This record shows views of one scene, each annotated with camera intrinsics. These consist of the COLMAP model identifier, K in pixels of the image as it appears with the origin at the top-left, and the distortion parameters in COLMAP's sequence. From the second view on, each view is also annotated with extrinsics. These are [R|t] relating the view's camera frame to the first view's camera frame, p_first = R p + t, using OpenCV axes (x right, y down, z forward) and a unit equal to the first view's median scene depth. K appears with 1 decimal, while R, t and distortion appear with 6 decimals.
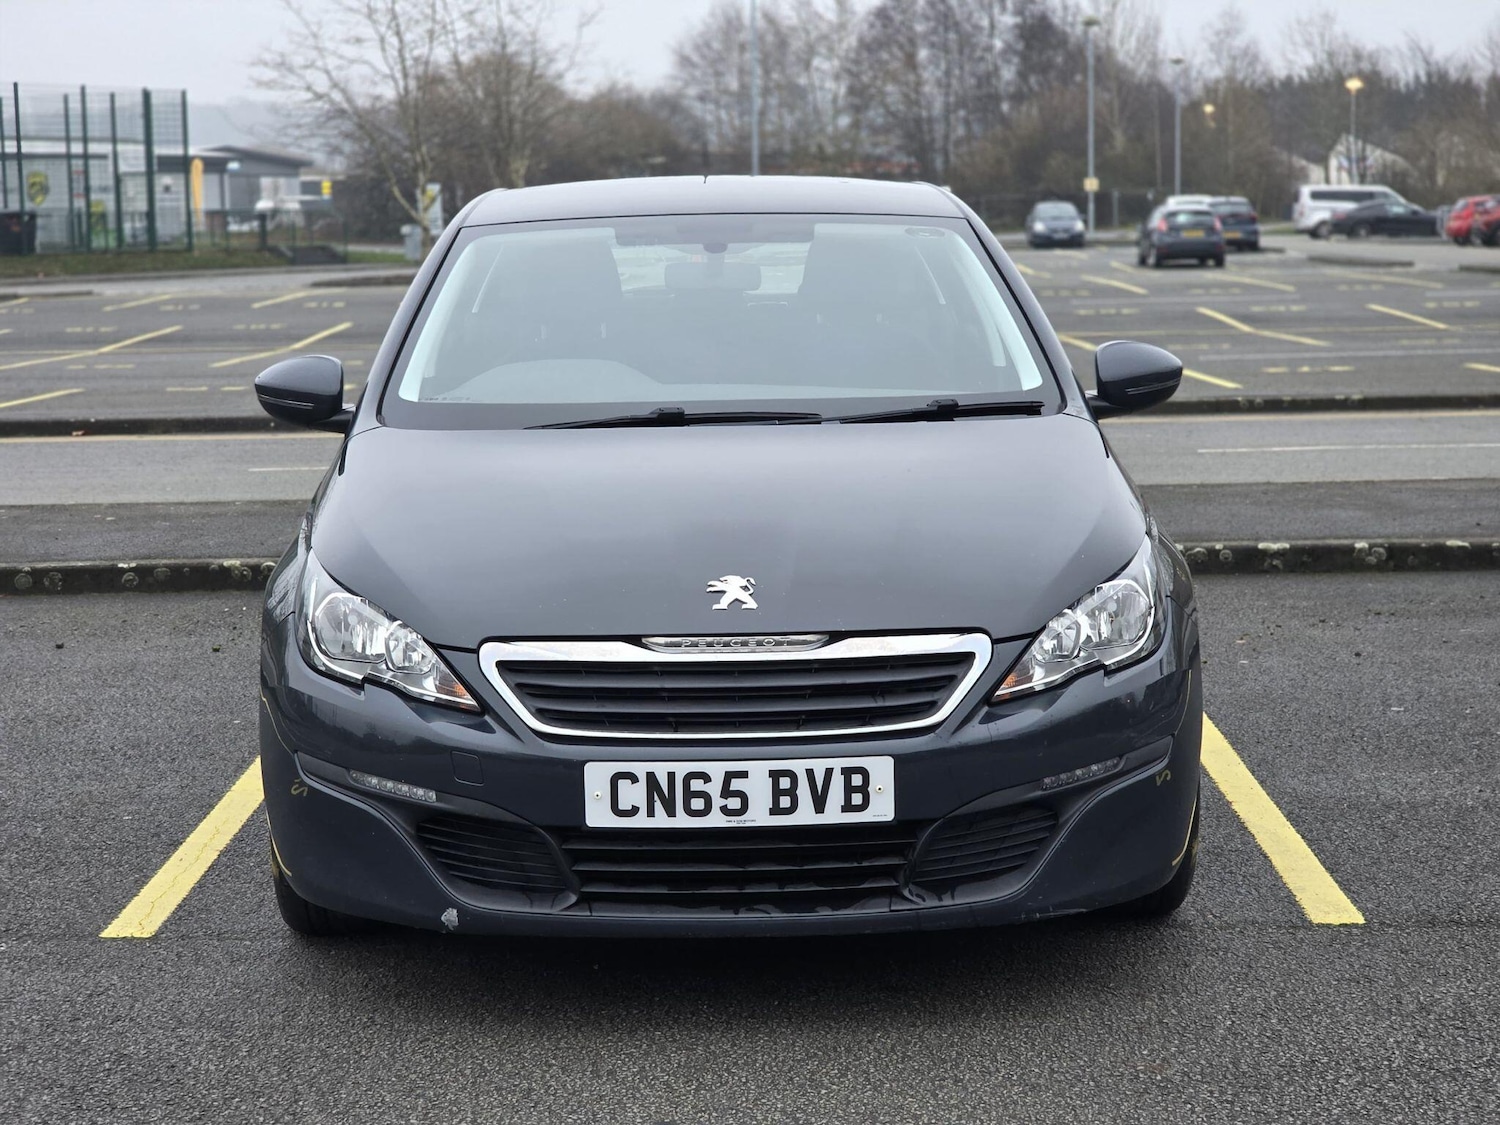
lens RADIAL K [[2845.3, 0, 747.9], [0, 2845.3, 499.2], [0, 0, 1]] dist [-0.620849, 5.482041]
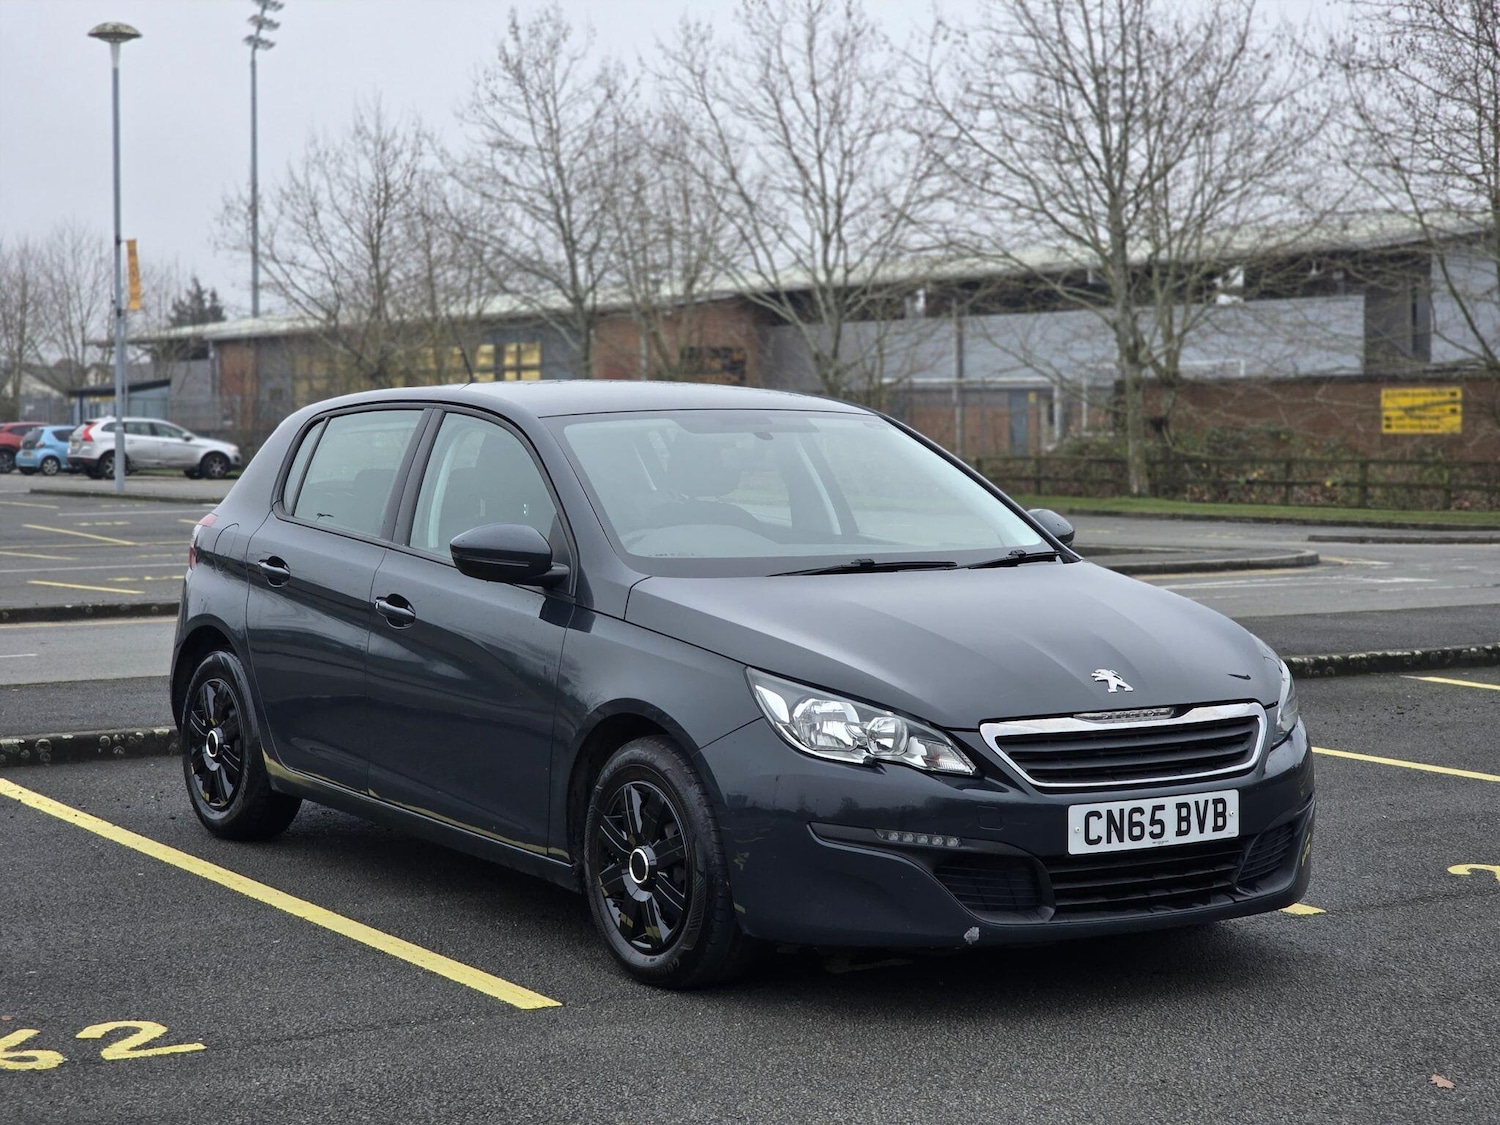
lens RADIAL K [[2785.9, 0, 750.0], [0, 2785.9, 562.5], [0, 0, 1]] dist [-0.040219, 0.622854]
pose [[0.850568, -0.011232, 0.525746, -0.884736], [0.042134, 0.998013, -0.046844, 0.032176], [-0.524175, 0.061995, 0.849351, -0.064540]]
